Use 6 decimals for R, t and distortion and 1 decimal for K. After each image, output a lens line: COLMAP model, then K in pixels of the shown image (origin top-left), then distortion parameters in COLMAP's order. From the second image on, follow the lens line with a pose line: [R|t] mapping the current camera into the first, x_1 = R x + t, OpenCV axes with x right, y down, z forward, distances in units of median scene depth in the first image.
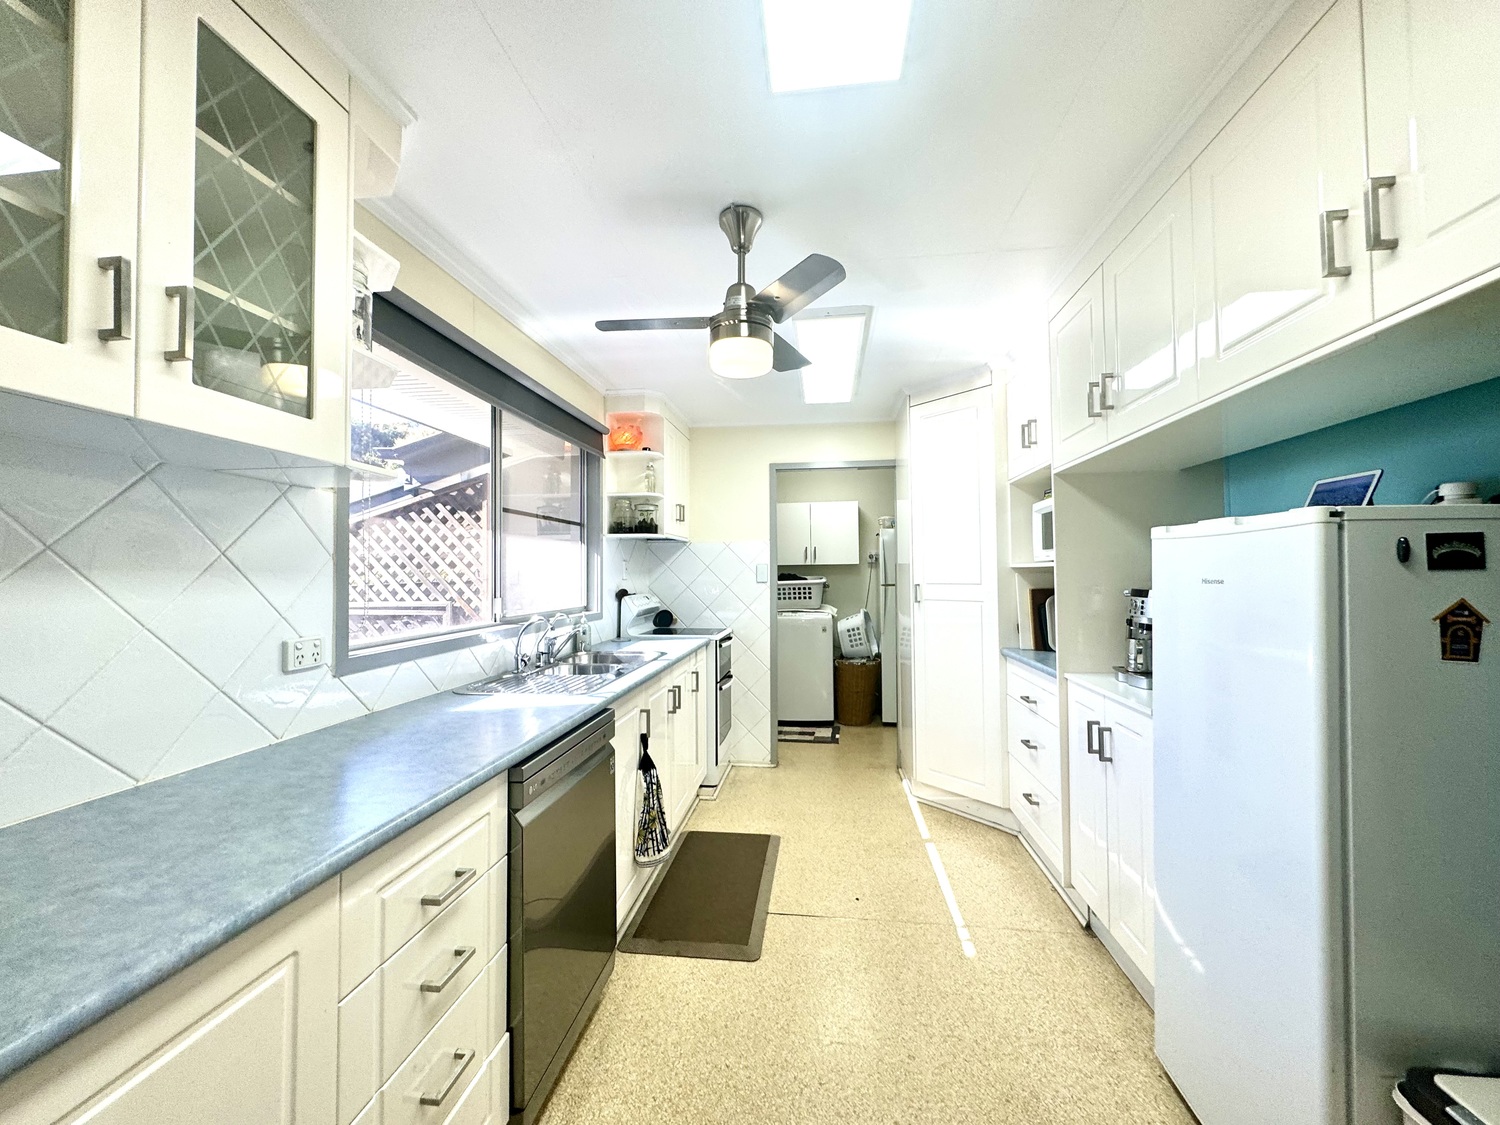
lens RADIAL K [[595.5, 0, 749.5], [0, 595.5, 558.6], [0, 0, 1]] dist [0.000126, -0.000358]
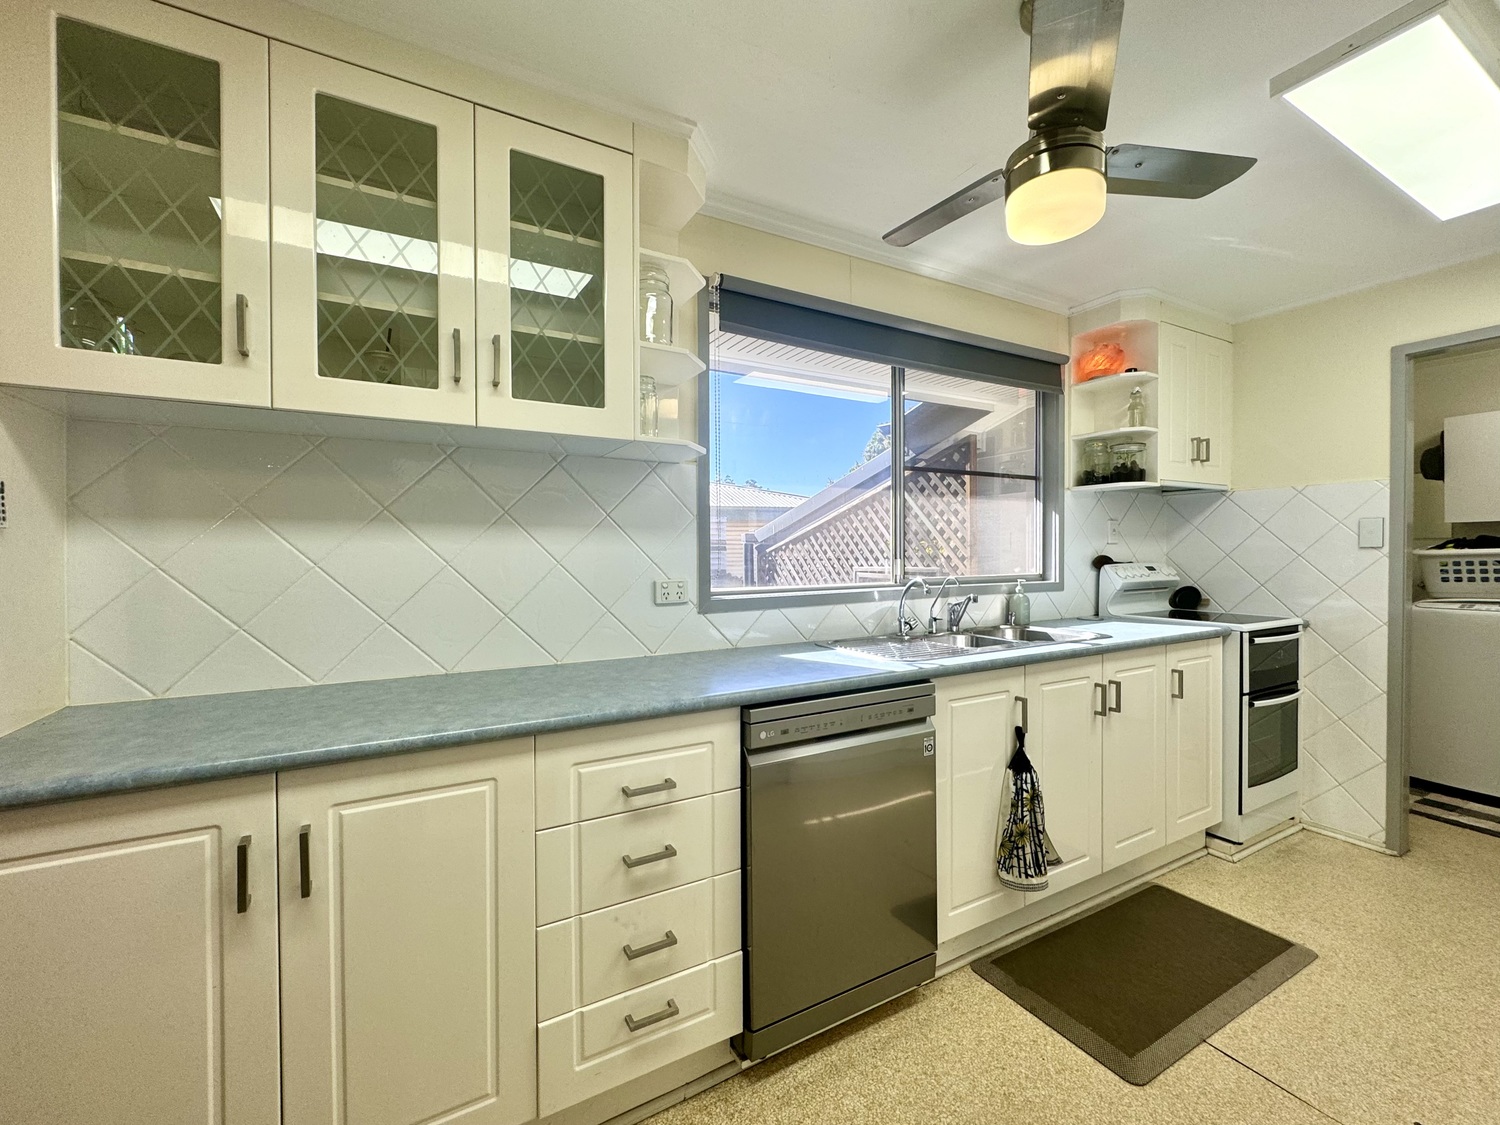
lens RADIAL K [[621.6, 0, 749.6], [0, 621.6, 558.4], [0, 0, 1]] dist [-0.002890, -0.000302]
pose [[0.593840, 0.010093, -0.804520, 0.200361], [0.022837, 0.999307, 0.029393, 0.023265], [0.804259, -0.035828, 0.593198, 0.152435]]
